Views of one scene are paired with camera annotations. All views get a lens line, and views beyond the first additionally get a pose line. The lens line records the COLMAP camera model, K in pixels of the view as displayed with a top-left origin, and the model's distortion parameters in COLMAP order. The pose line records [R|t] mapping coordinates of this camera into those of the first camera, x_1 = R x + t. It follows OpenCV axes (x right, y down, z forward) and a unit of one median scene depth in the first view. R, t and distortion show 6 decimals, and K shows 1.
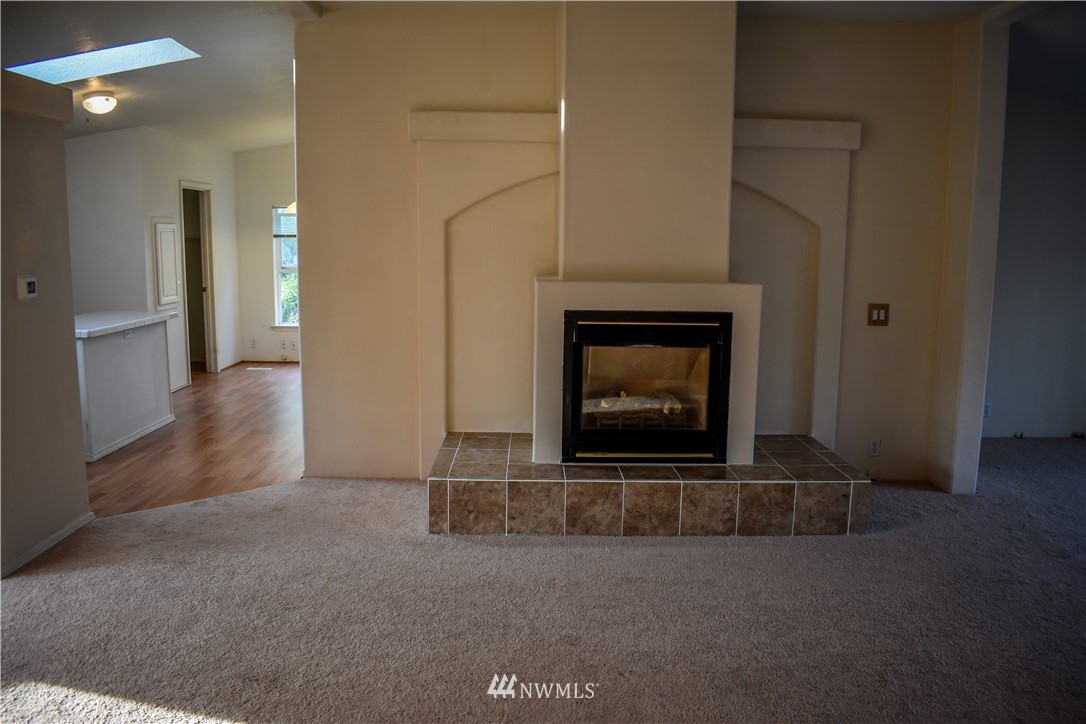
lens RADIAL K [[845.0, 0, 544.5], [0, 845.0, 366.0], [0, 0, 1]] dist [-0.088571, 0.006563]
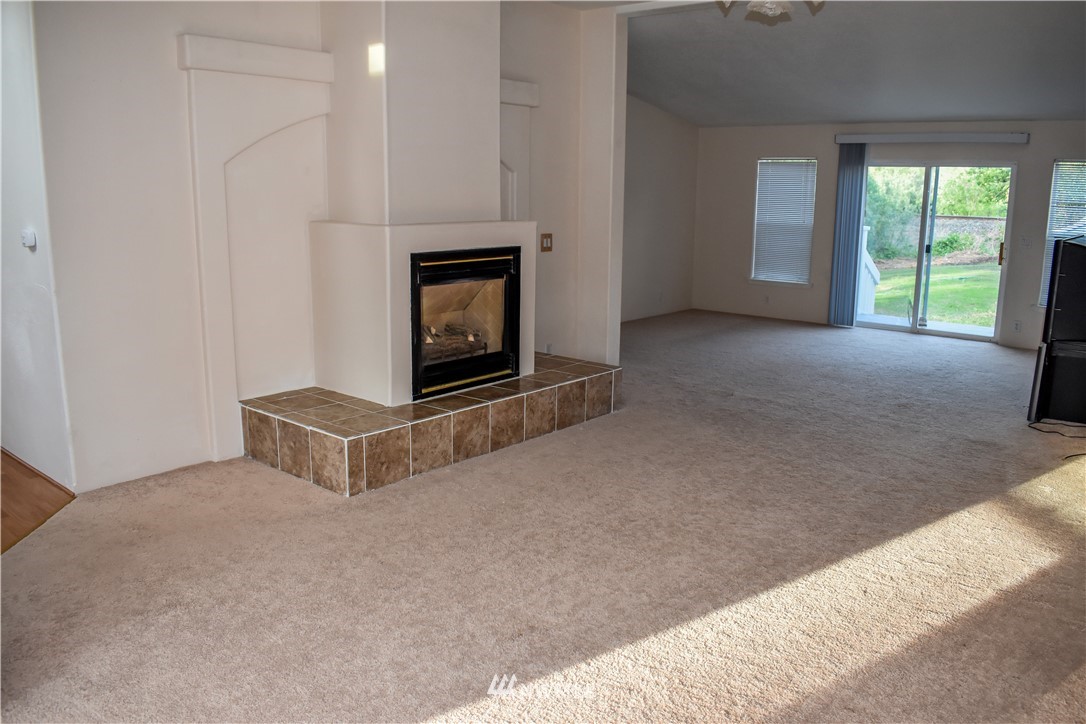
lens RADIAL K [[845.0, 0, 544.3], [0, 845.0, 359.8], [0, 0, 1]] dist [-0.088571, 0.006563]
pose [[0.662840, -0.154616, 0.732623, -0.661288], [0.107959, 0.987959, 0.110827, -0.035125], [-0.740937, 0.005633, 0.671551, 0.197179]]
